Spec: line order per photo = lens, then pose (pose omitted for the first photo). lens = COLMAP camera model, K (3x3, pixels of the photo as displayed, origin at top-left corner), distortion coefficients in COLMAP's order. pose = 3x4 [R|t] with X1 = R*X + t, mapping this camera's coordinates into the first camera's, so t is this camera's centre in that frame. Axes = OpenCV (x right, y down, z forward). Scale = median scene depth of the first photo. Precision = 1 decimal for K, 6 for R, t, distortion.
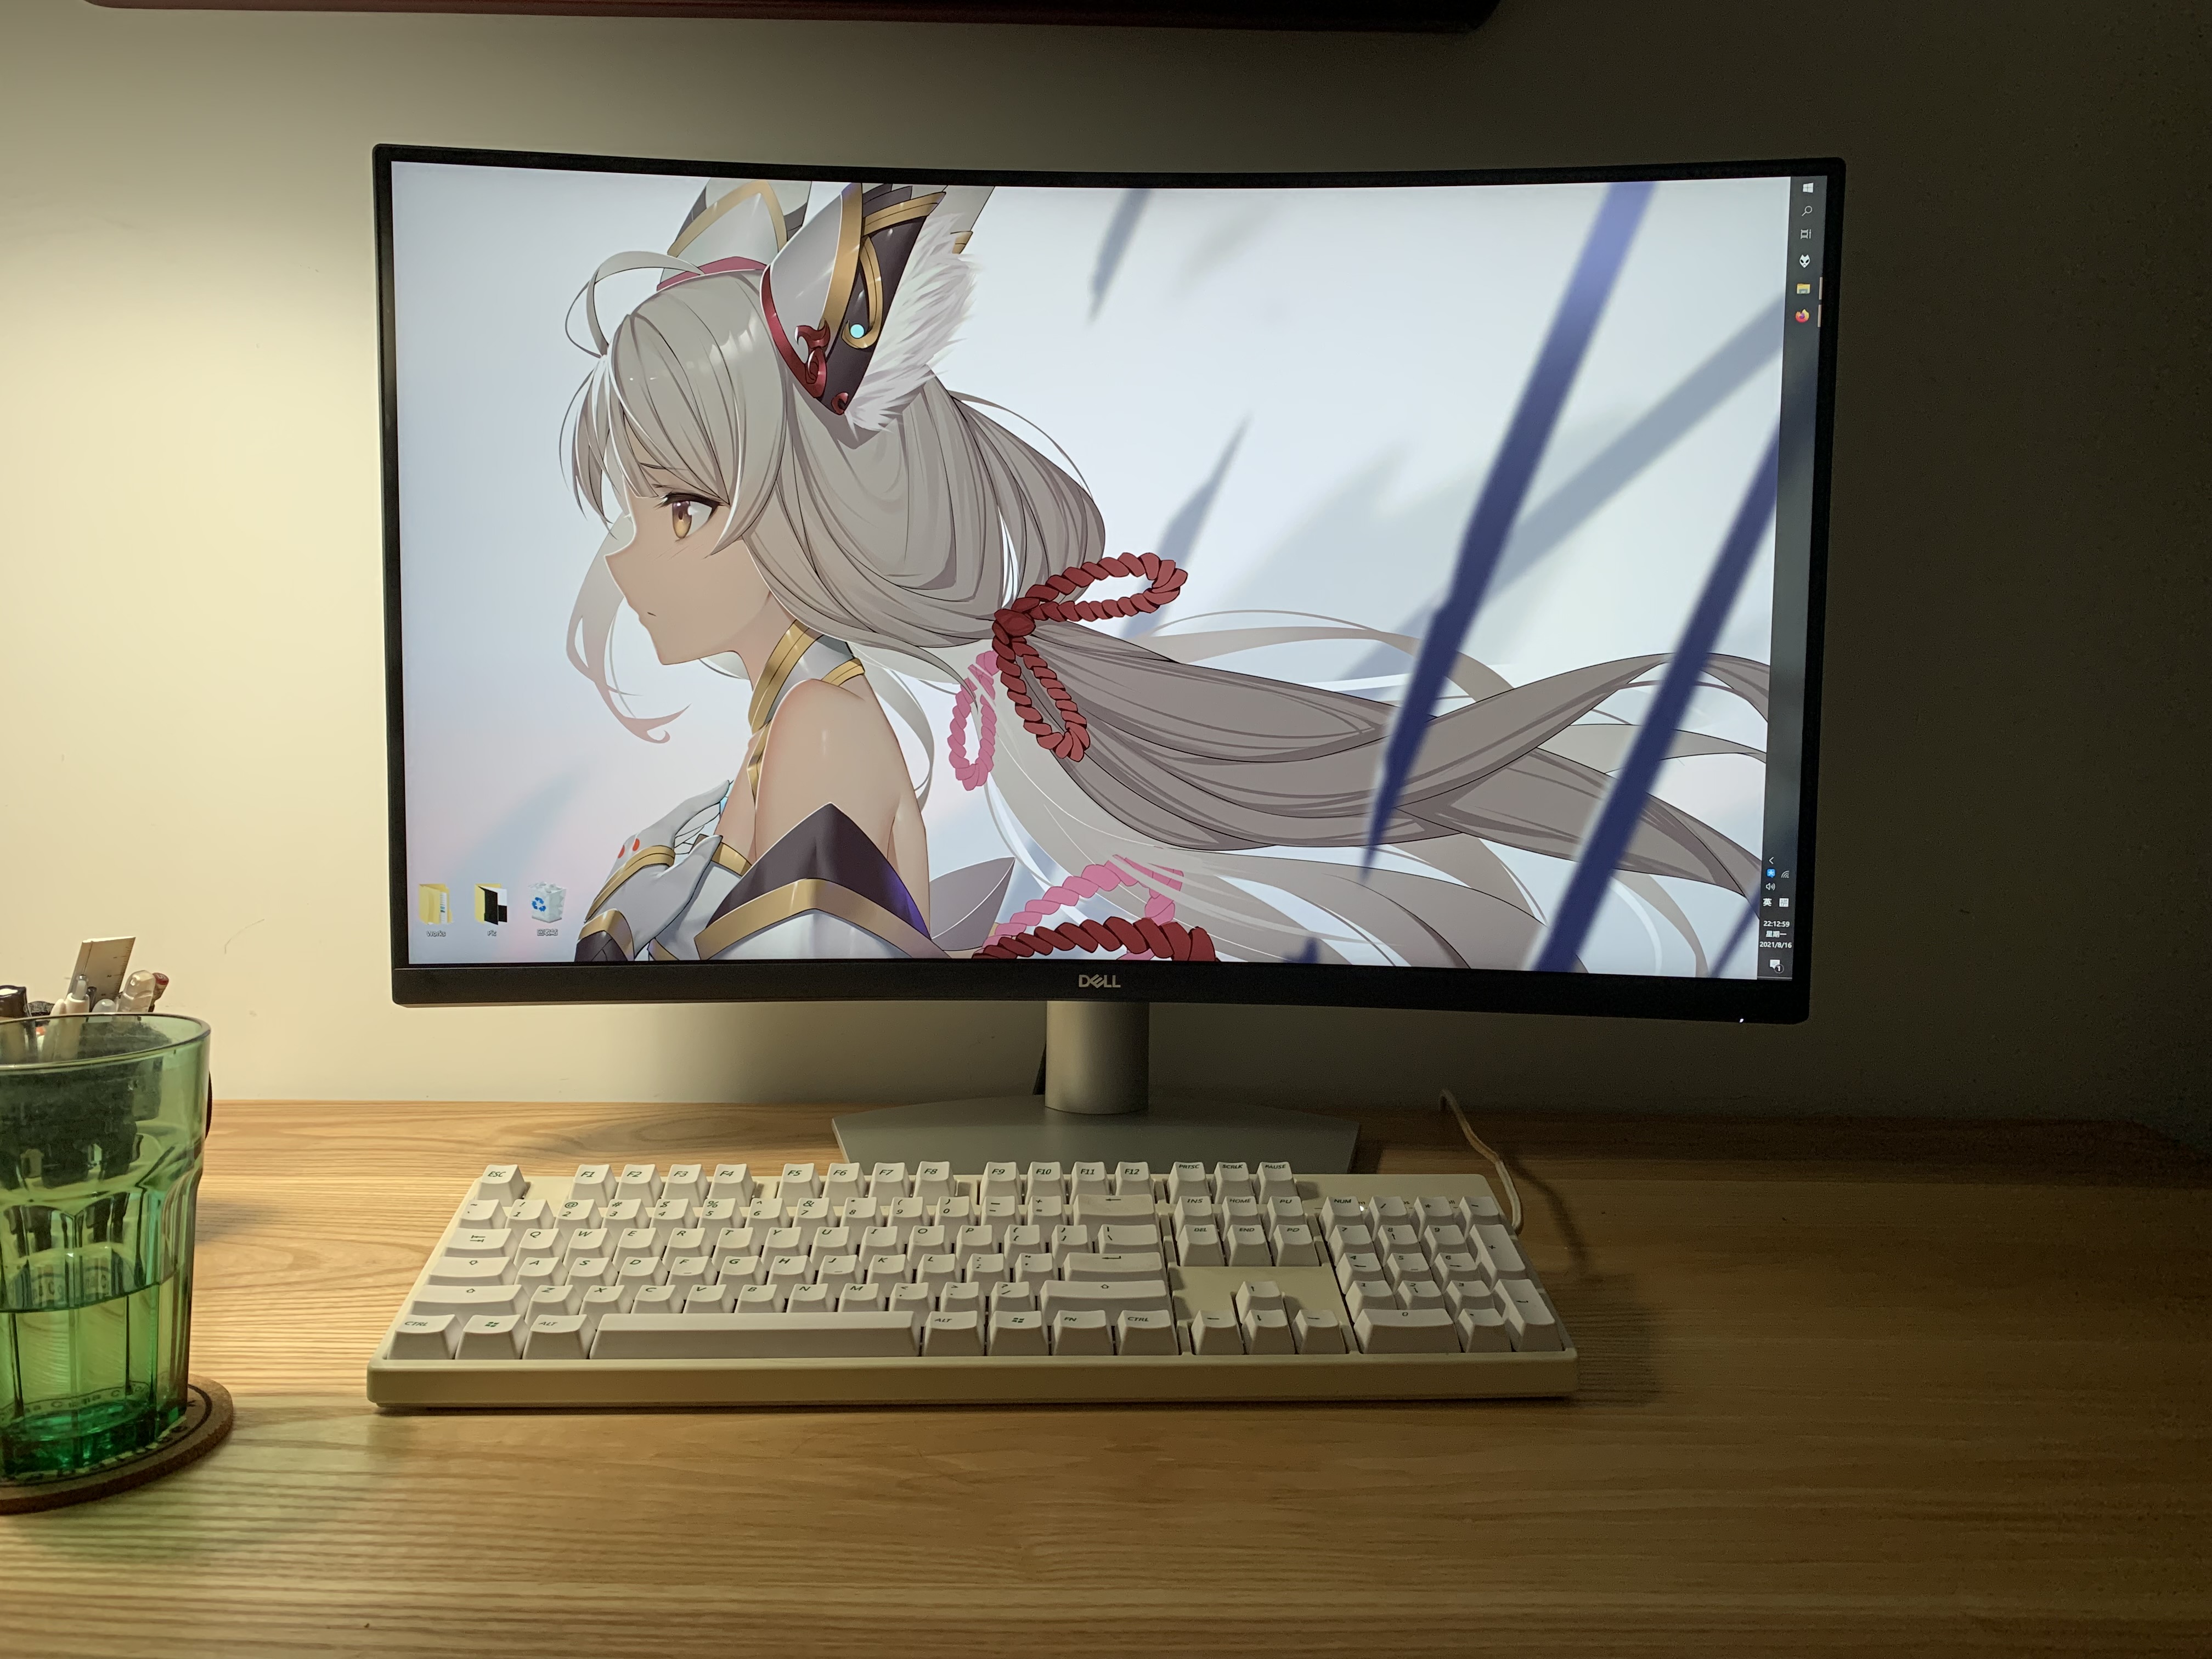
lens RADIAL K [[1668.7, 0, 1111.1], [0, 1668.7, 826.9], [0, 0, 1]] dist [-0.013753, -0.010163]
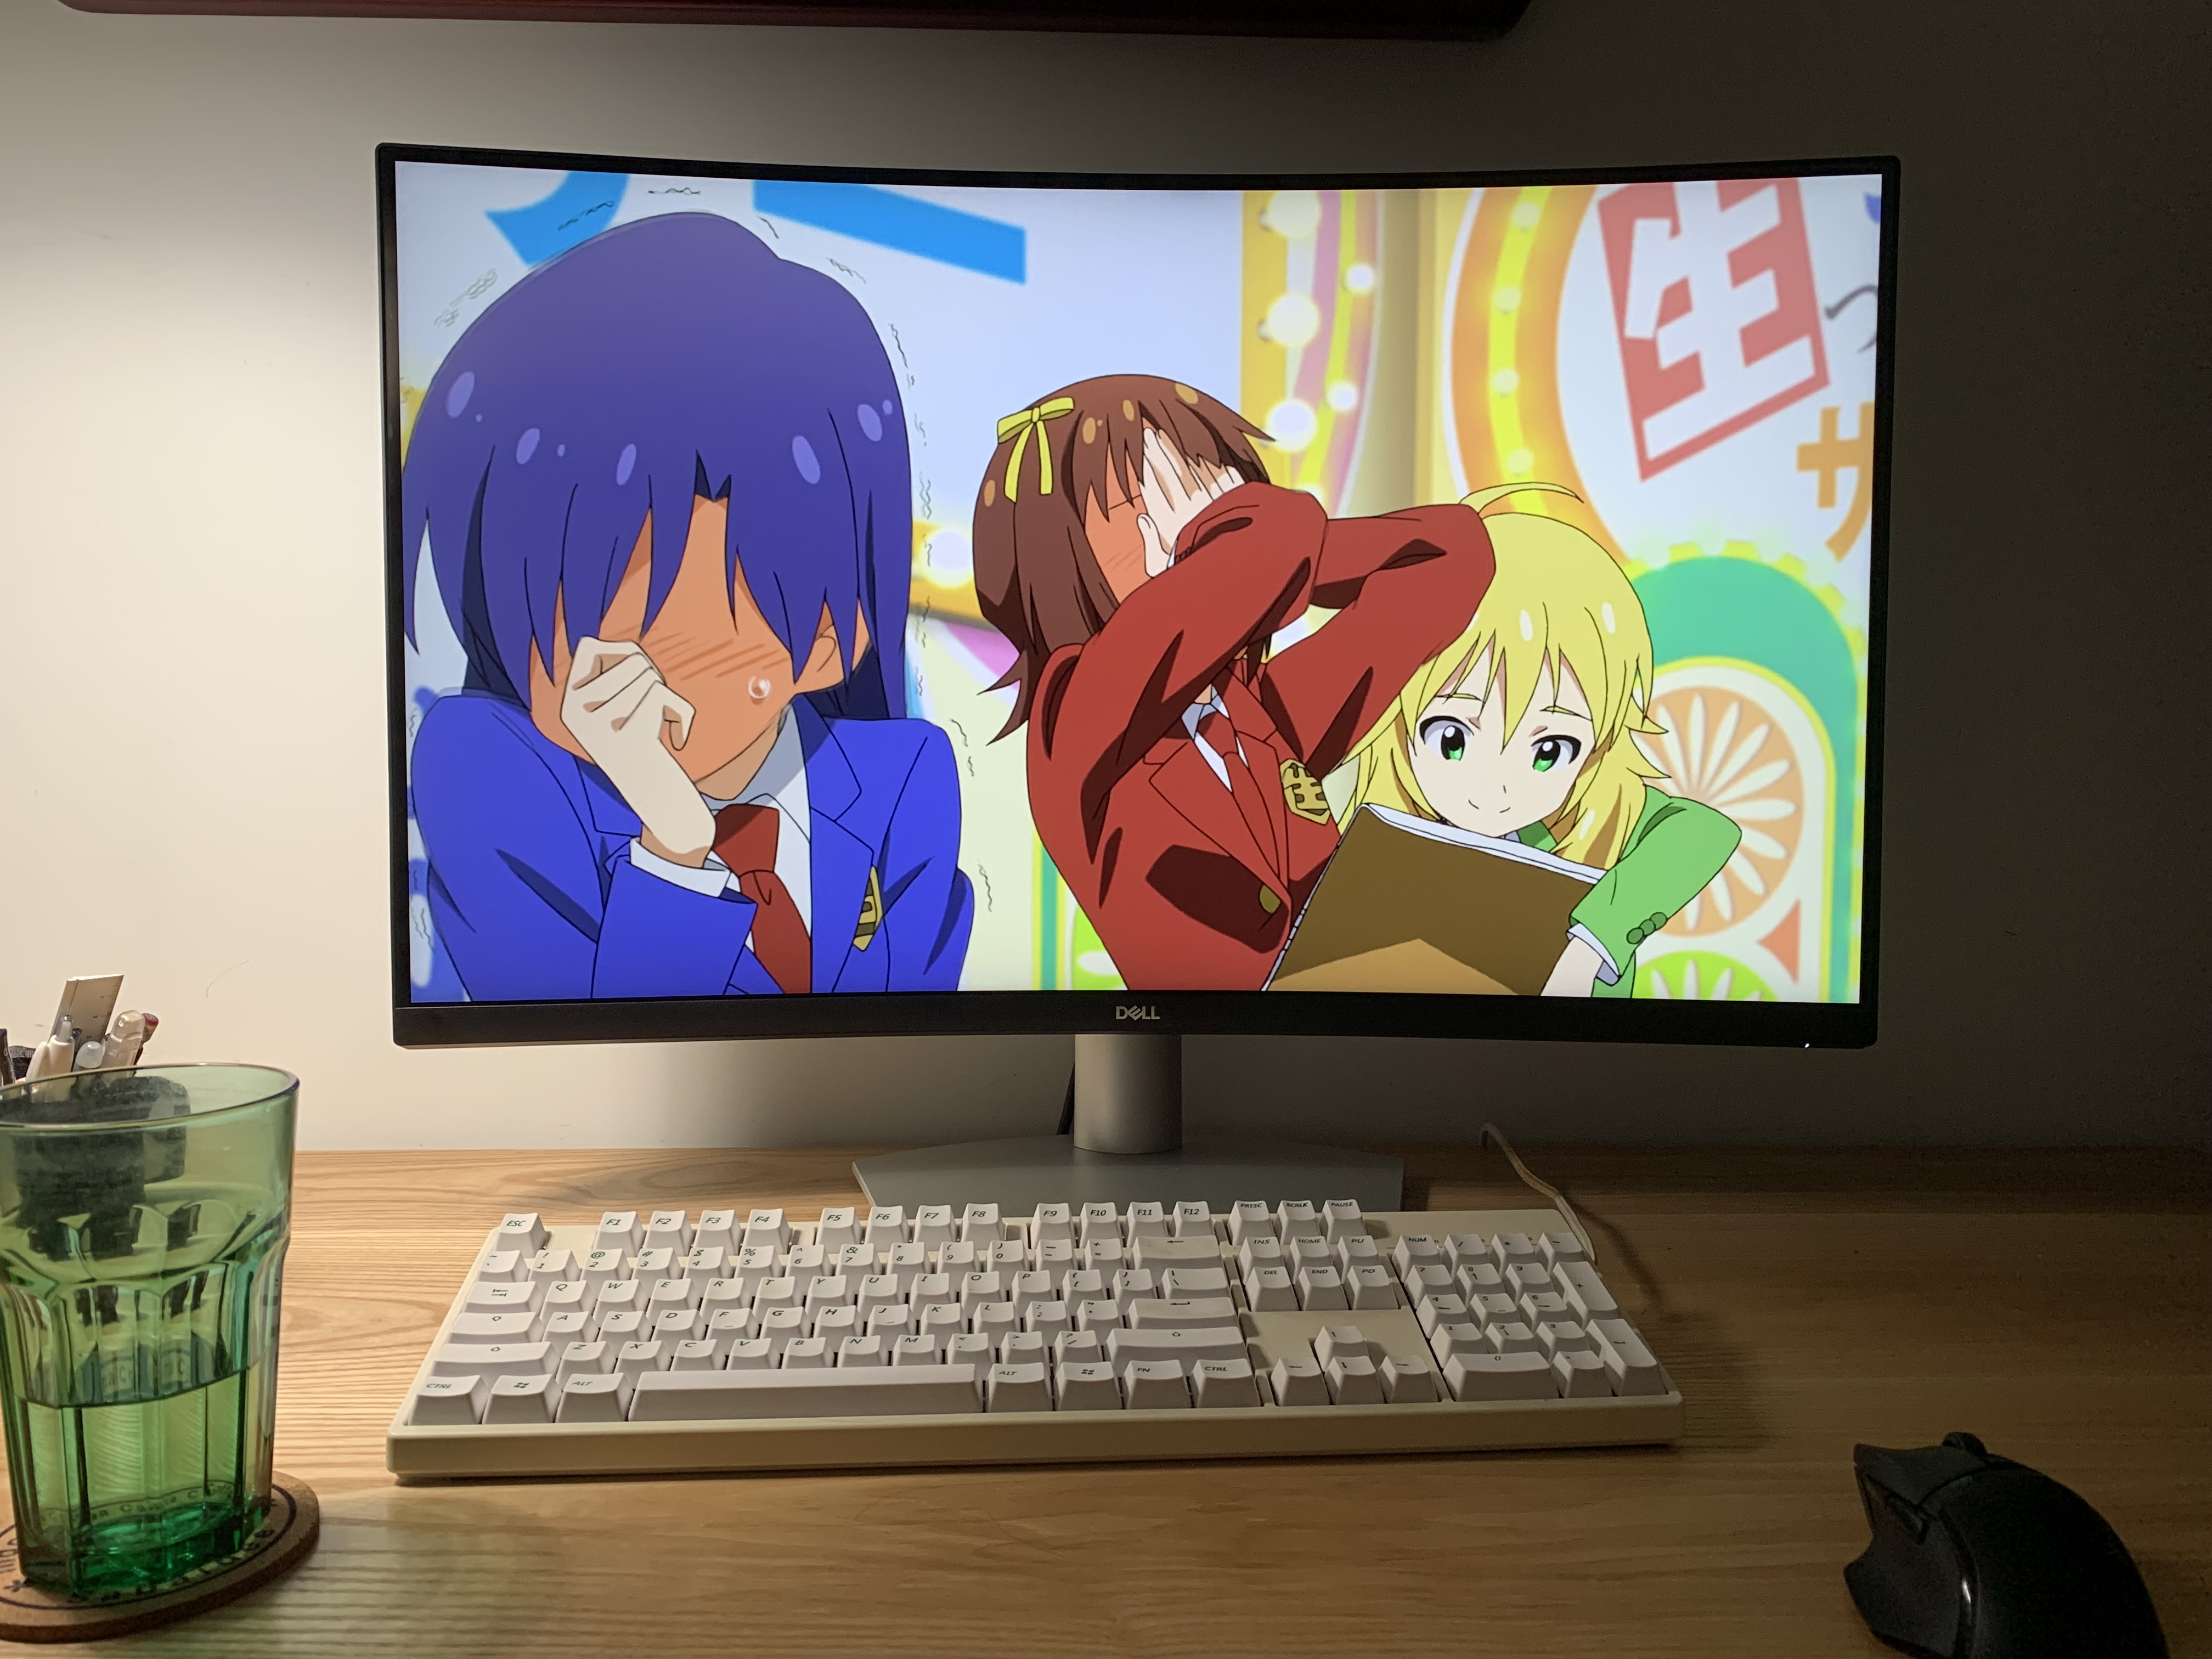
lens RADIAL K [[1668.7, 0, 1107.4], [0, 1668.7, 834.5], [0, 0, 1]] dist [-0.013753, -0.010163]
pose [[0.999732, -0.009202, 0.021233, -0.059846], [0.009674, 0.999706, -0.022243, 0.015262], [-0.021022, 0.022443, 0.999527, 0.057386]]
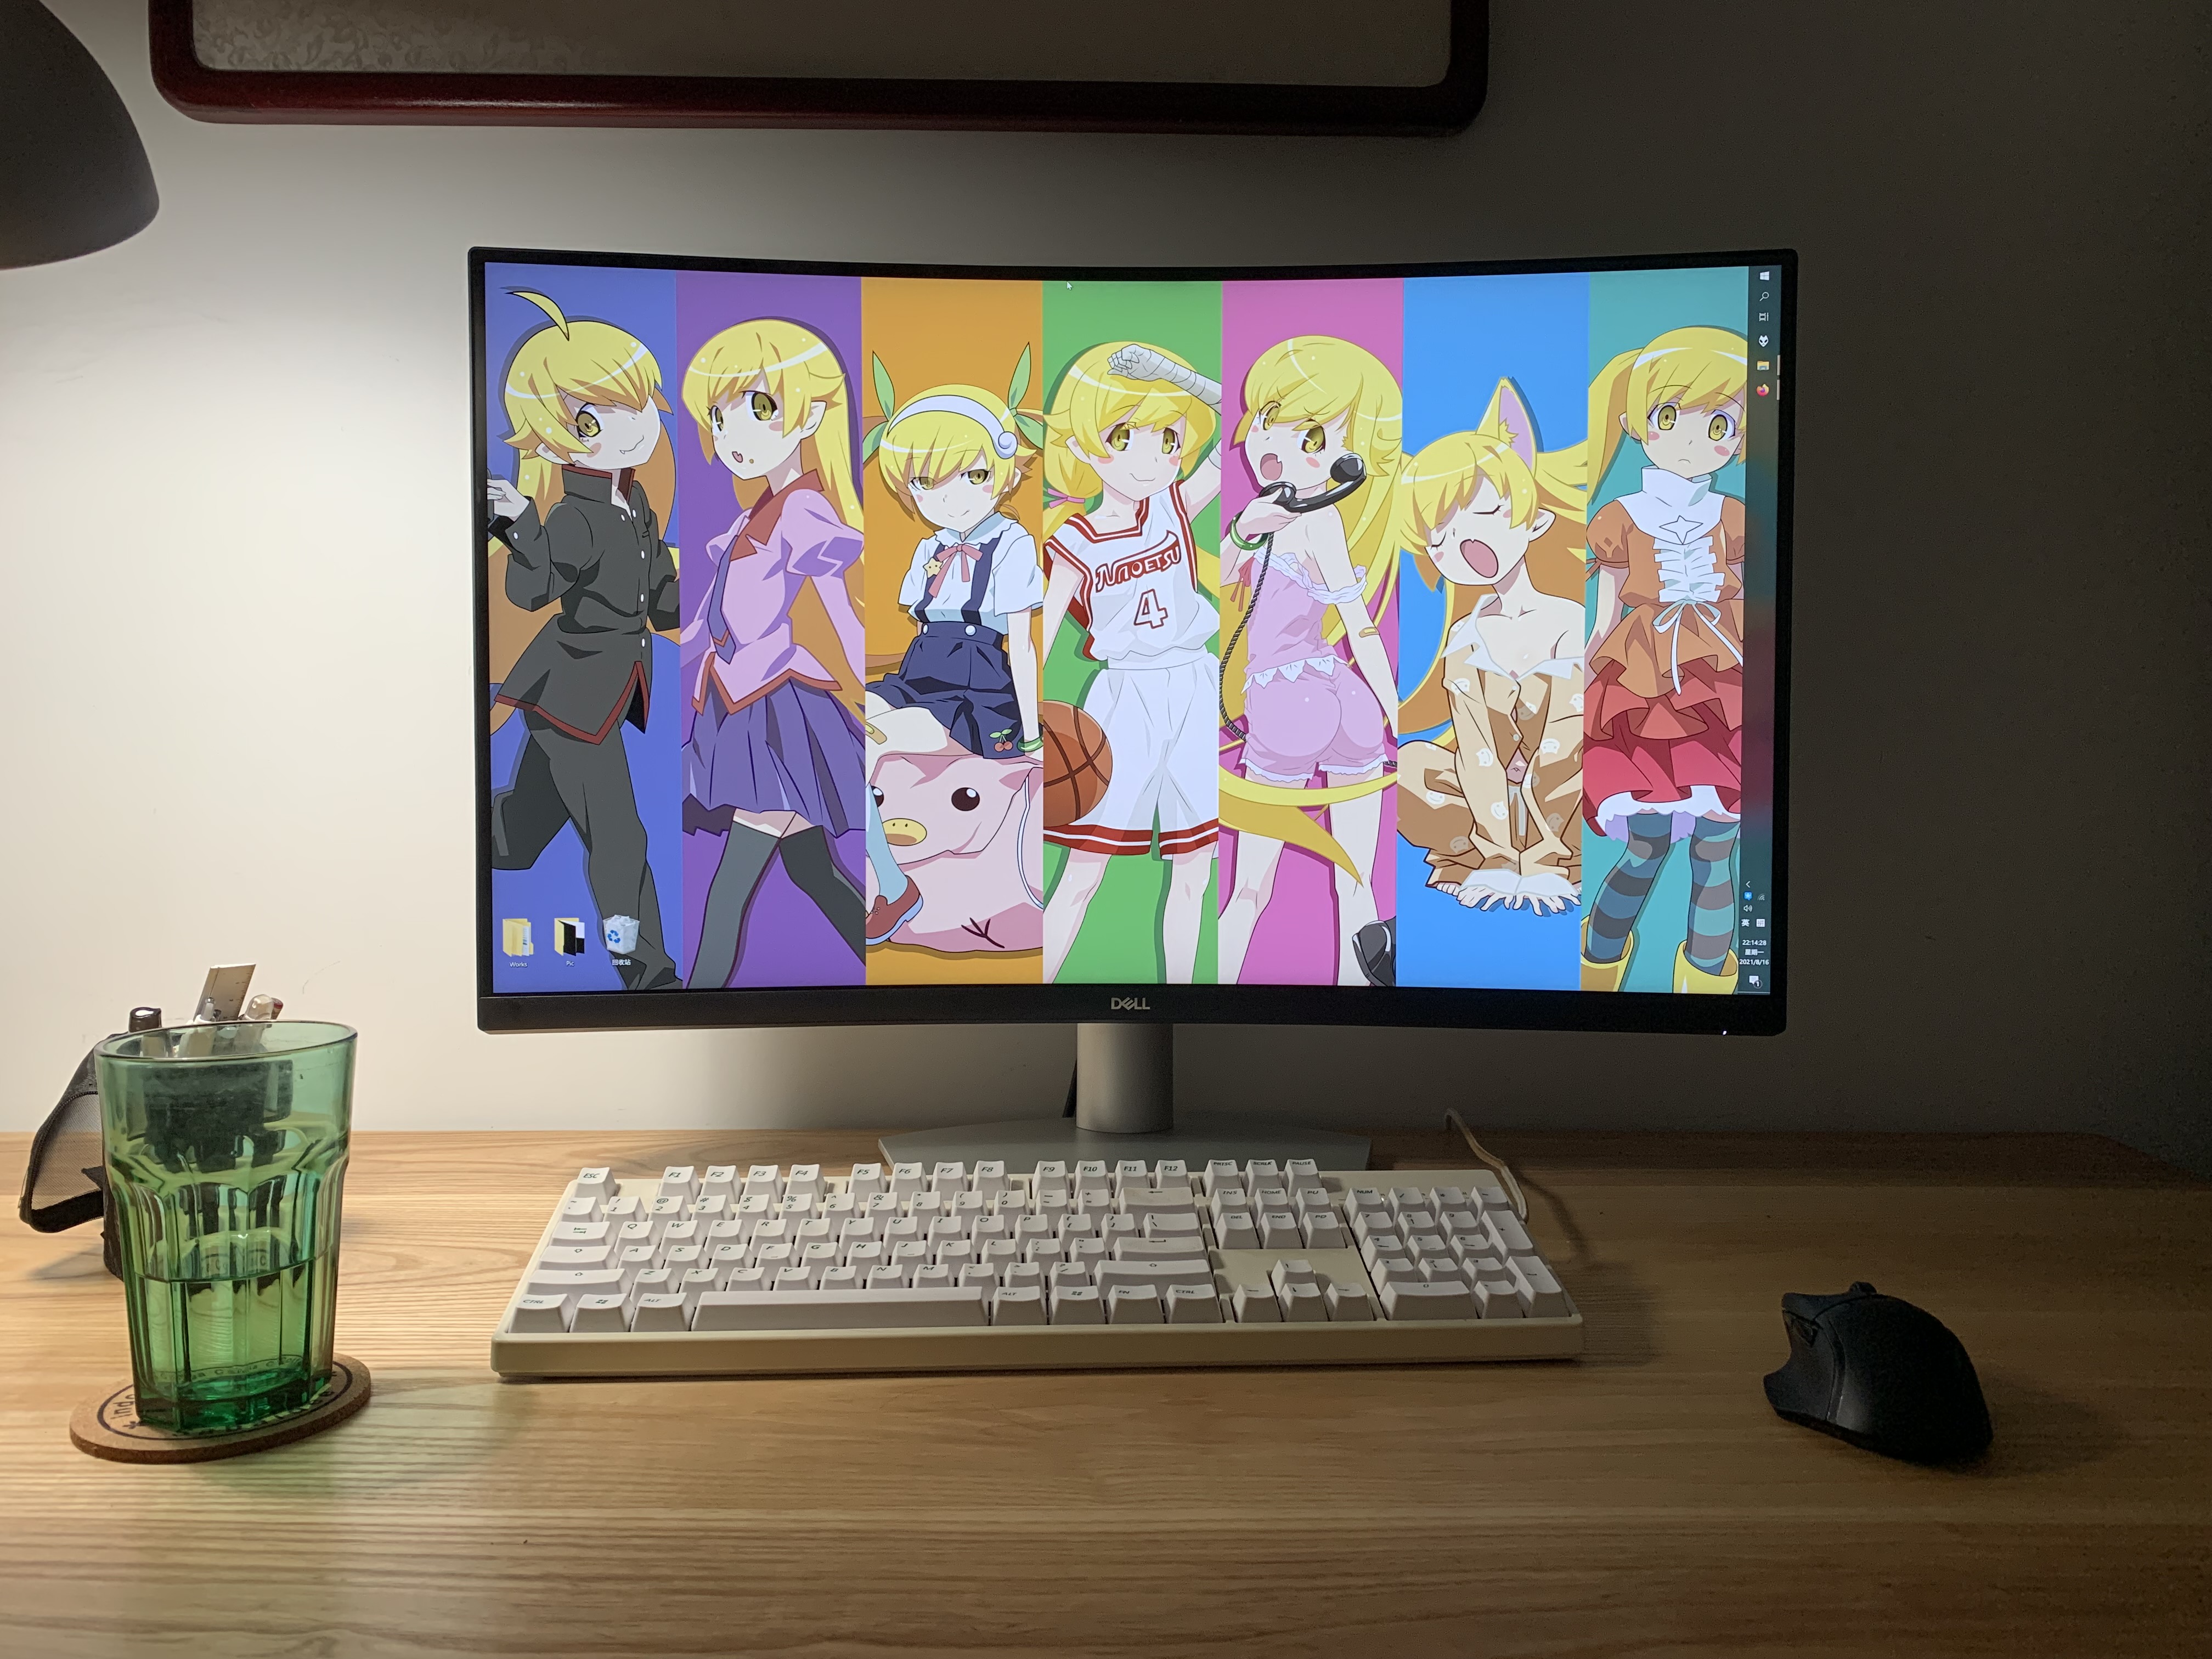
lens RADIAL K [[1668.7, 0, 1098.2], [0, 1668.7, 820.8], [0, 0, 1]] dist [-0.013753, -0.010163]
pose [[0.999953, -0.009606, 0.001585, -0.038963], [0.009669, 0.998872, -0.046489, 0.032769], [-0.001137, 0.046502, 0.998918, -0.116515]]
